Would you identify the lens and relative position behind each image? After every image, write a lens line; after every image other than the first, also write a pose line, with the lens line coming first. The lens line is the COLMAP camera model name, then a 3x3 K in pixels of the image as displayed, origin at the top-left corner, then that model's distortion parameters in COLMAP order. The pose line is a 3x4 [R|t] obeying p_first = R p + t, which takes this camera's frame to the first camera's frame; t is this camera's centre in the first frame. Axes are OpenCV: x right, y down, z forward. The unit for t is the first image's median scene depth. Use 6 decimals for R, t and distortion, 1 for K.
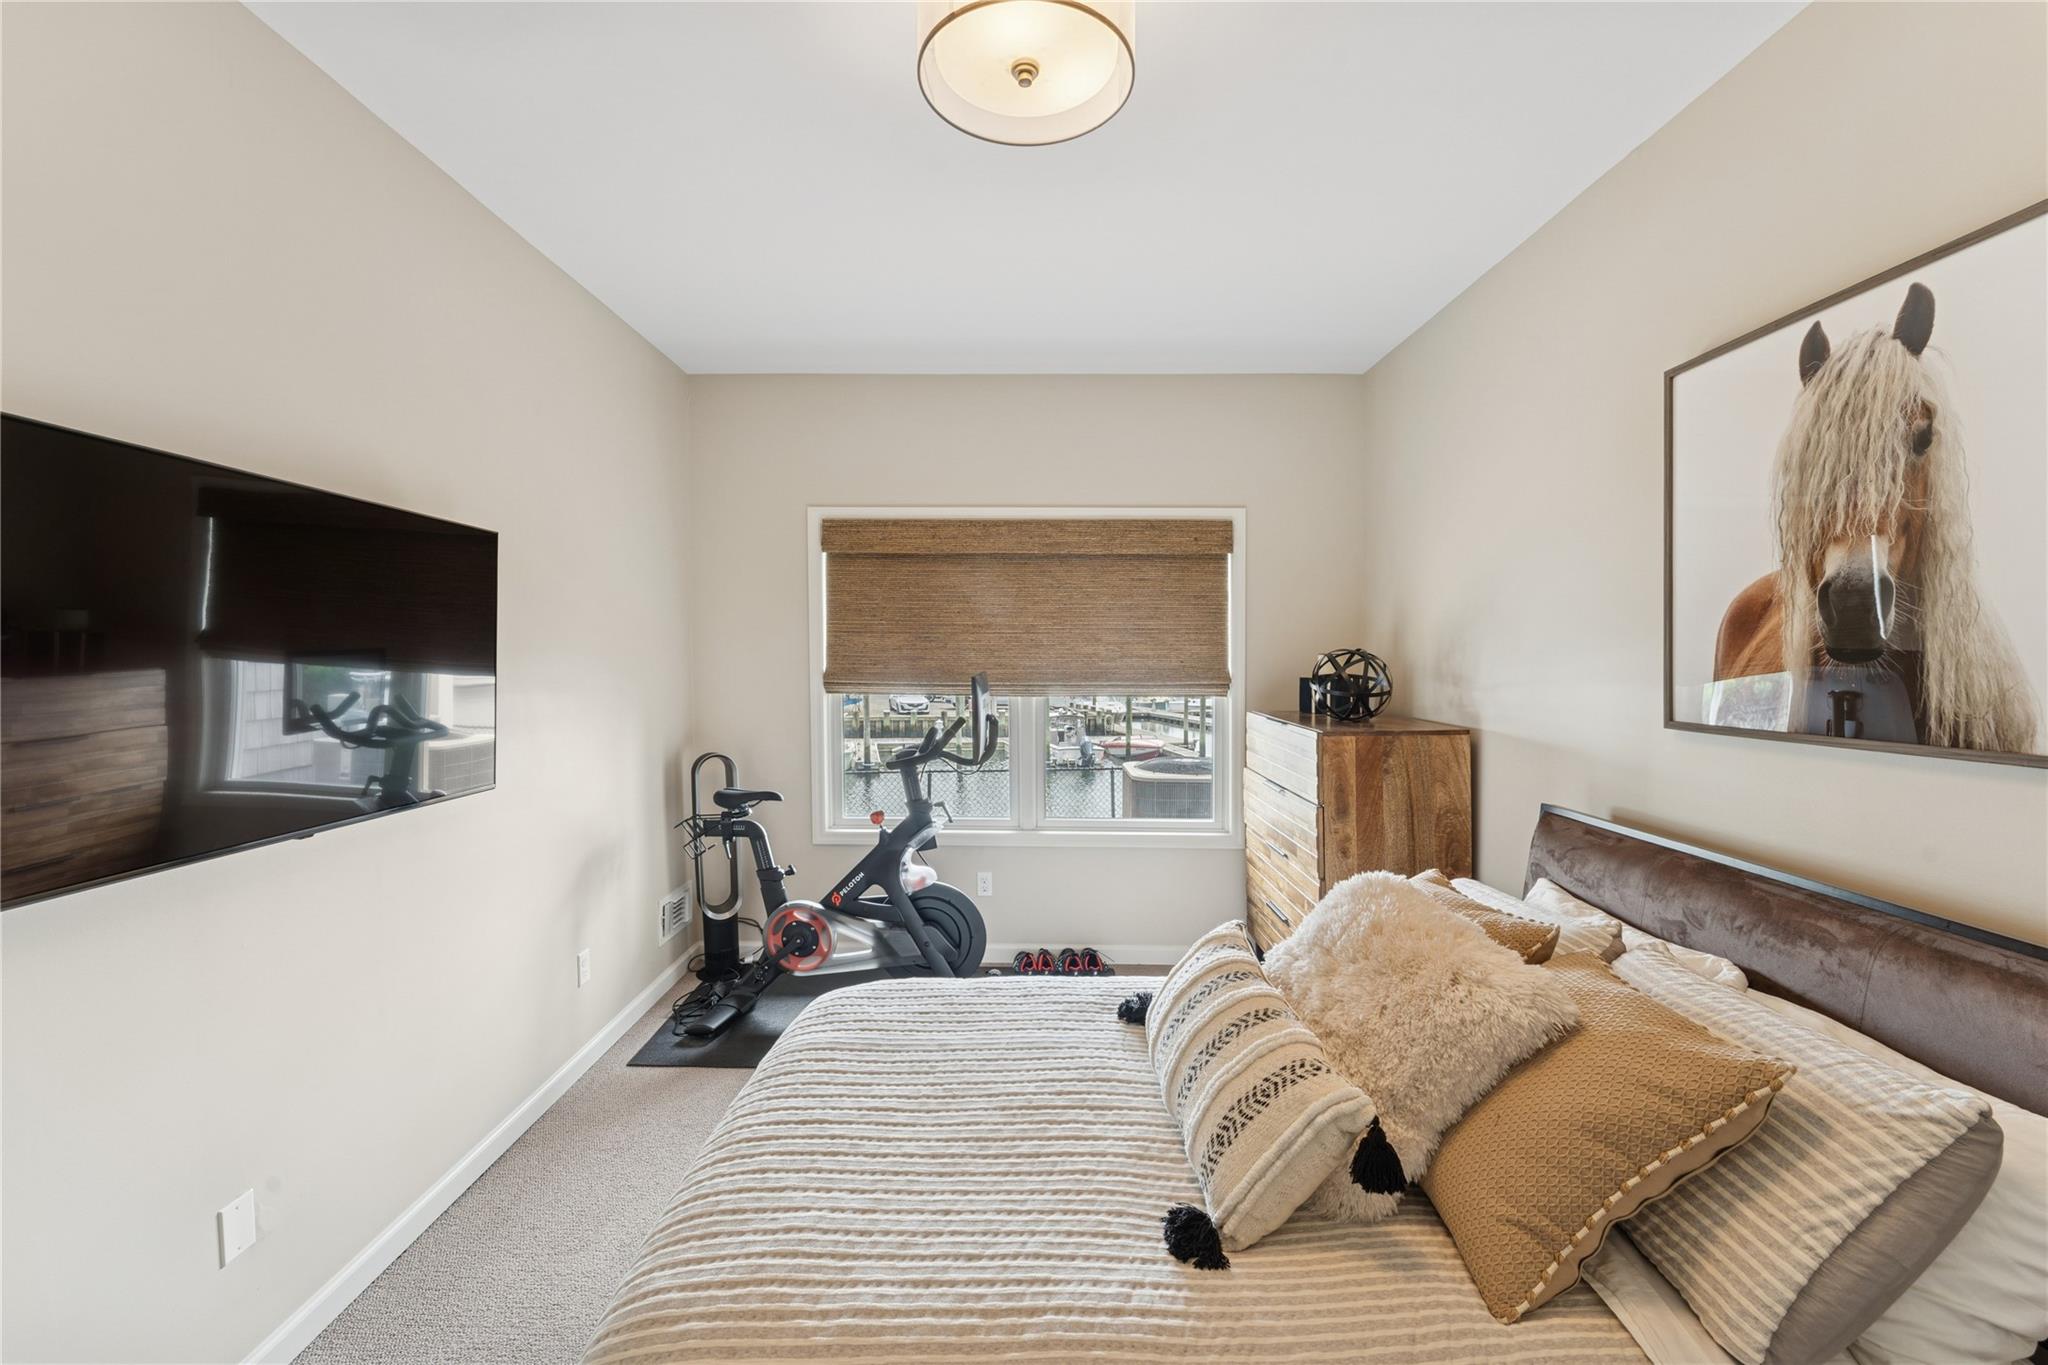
lens RADIAL K [[837.7, 0, 1020.1], [0, 837.7, 674.0], [0, 0, 1]] dist [-0.001603, -0.000647]
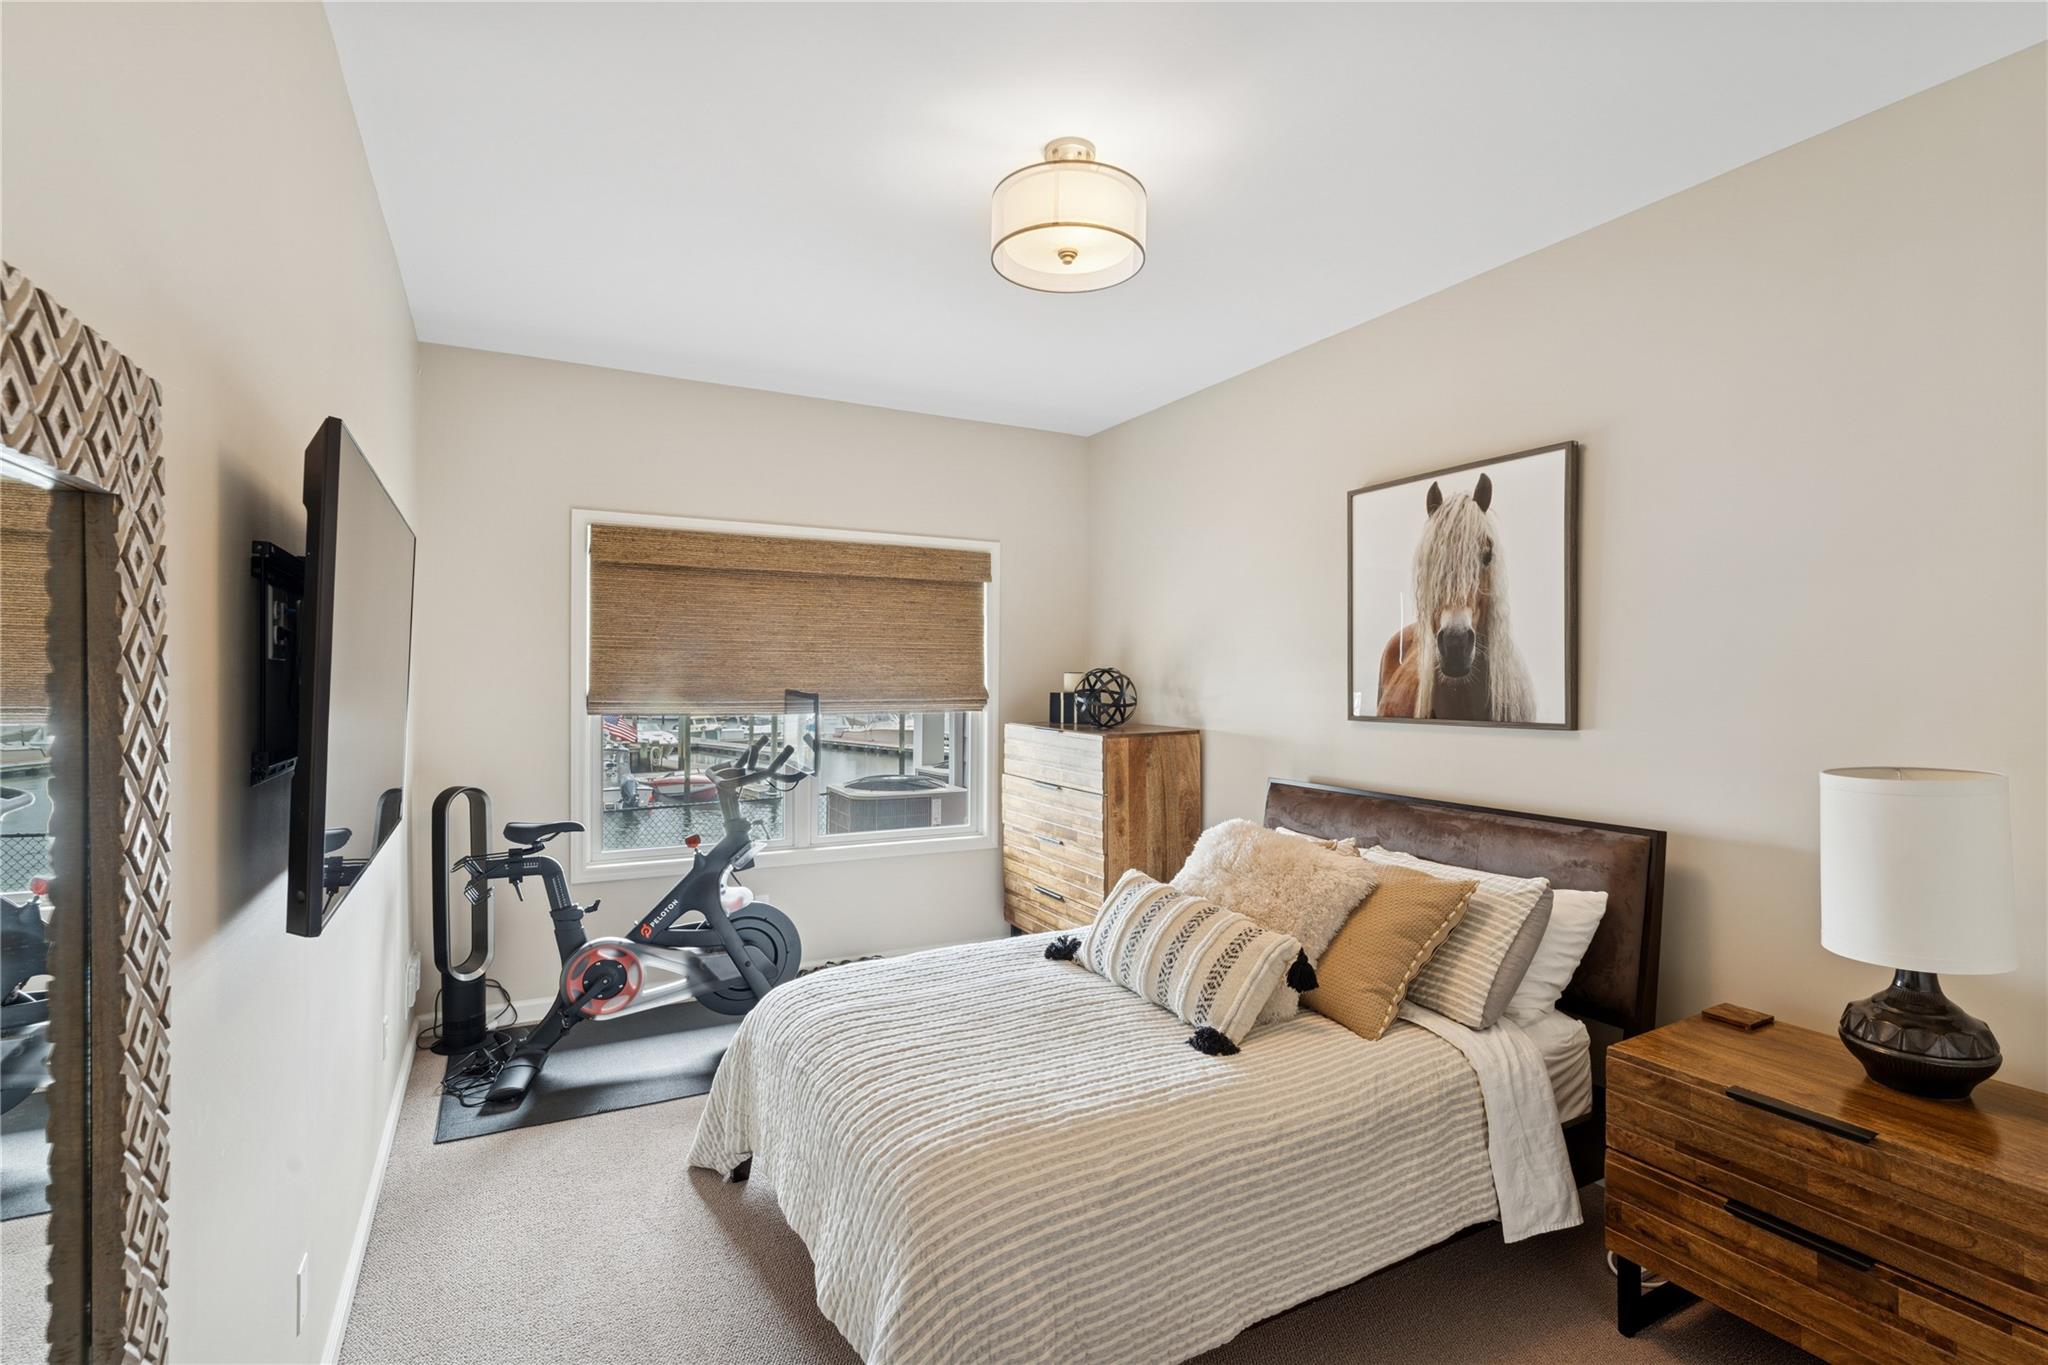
lens RADIAL K [[957.6, 0, 1028.6], [0, 957.6, 679.0], [0, 0, 1]] dist [-0.000784, -0.000292]
pose [[0.873104, -0.001136, 0.487532, -0.629036], [0.010085, 0.999825, -0.015731, 0.010446], [-0.487429, 0.018651, 0.872963, -0.265888]]
